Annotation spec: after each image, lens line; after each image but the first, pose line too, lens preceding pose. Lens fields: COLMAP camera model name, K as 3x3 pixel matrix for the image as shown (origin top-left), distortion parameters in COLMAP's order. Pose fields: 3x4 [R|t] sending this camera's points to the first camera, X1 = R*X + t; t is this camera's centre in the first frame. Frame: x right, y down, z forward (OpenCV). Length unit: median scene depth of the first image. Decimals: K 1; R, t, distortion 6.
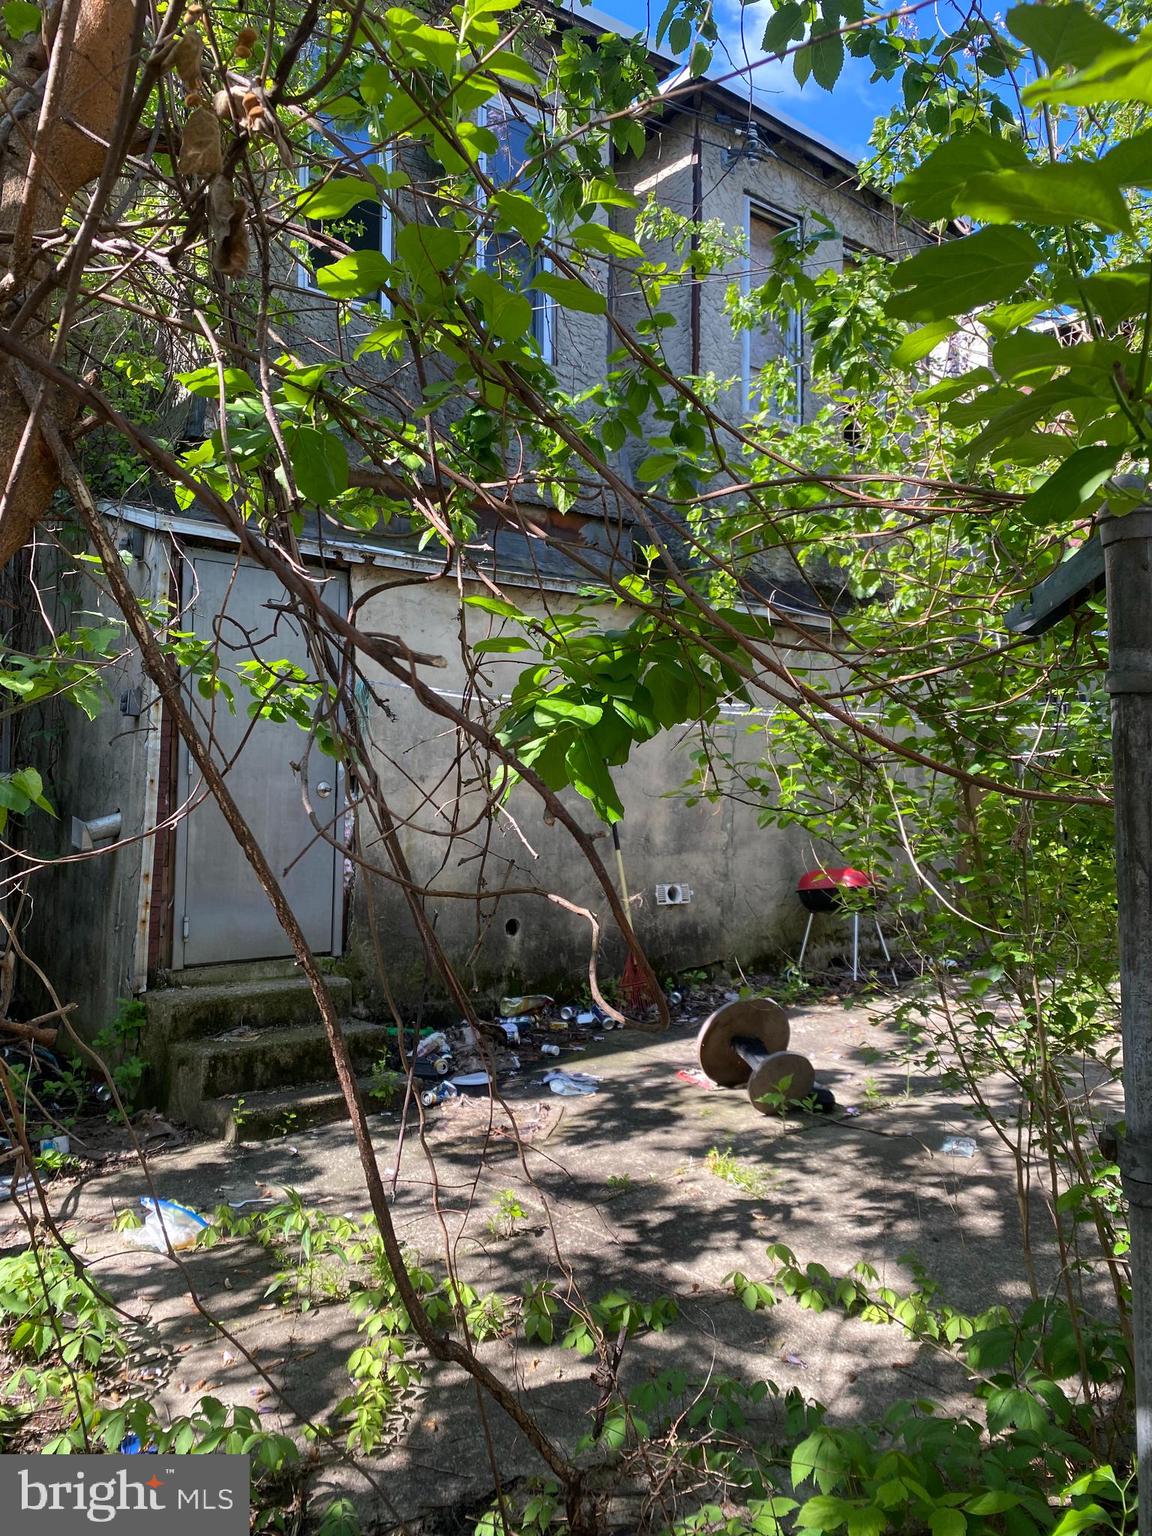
lens RADIAL K [[1295.3, 0, 575.8], [0, 1295.3, 766.2], [0, 0, 1]] dist [0.107176, -0.107728]
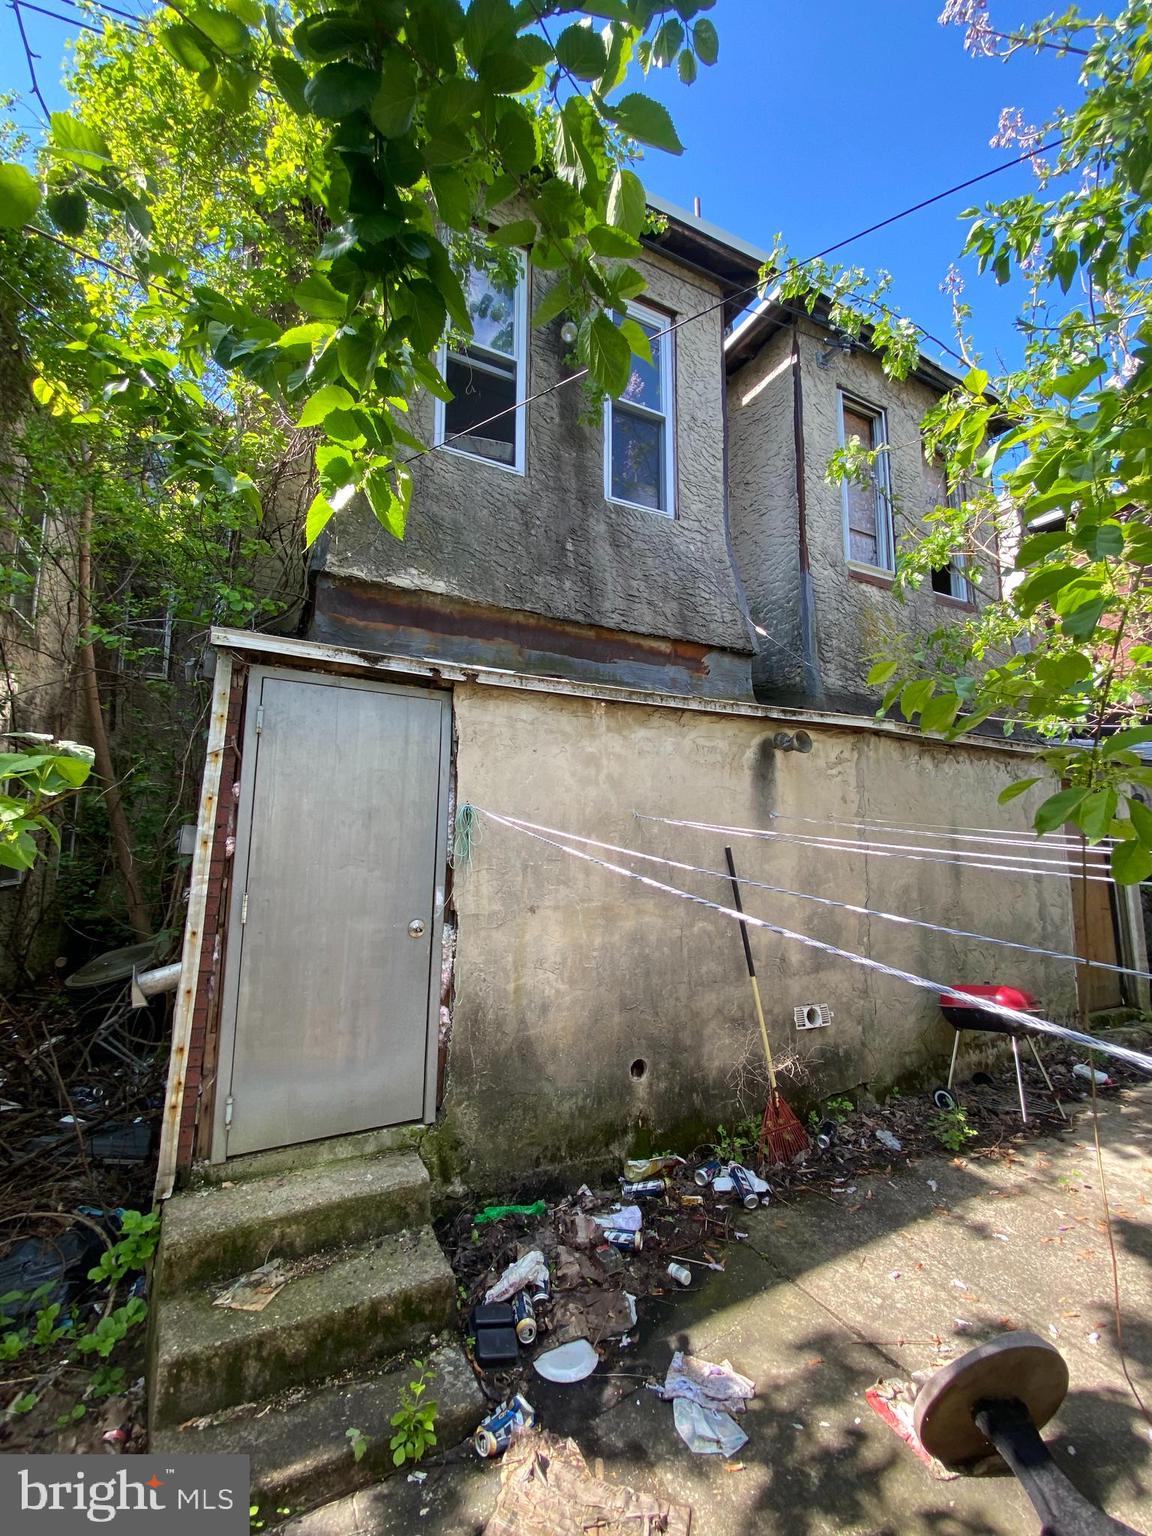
lens RADIAL K [[617.6, 0, 578.4], [0, 617.6, 762.7], [0, 0, 1]] dist [0.000990, -0.000172]
pose [[0.977048, -0.028896, -0.211050, 0.008735], [0.006815, 0.994490, -0.104612, -0.049679], [0.212910, 0.100772, 0.971861, 0.582847]]
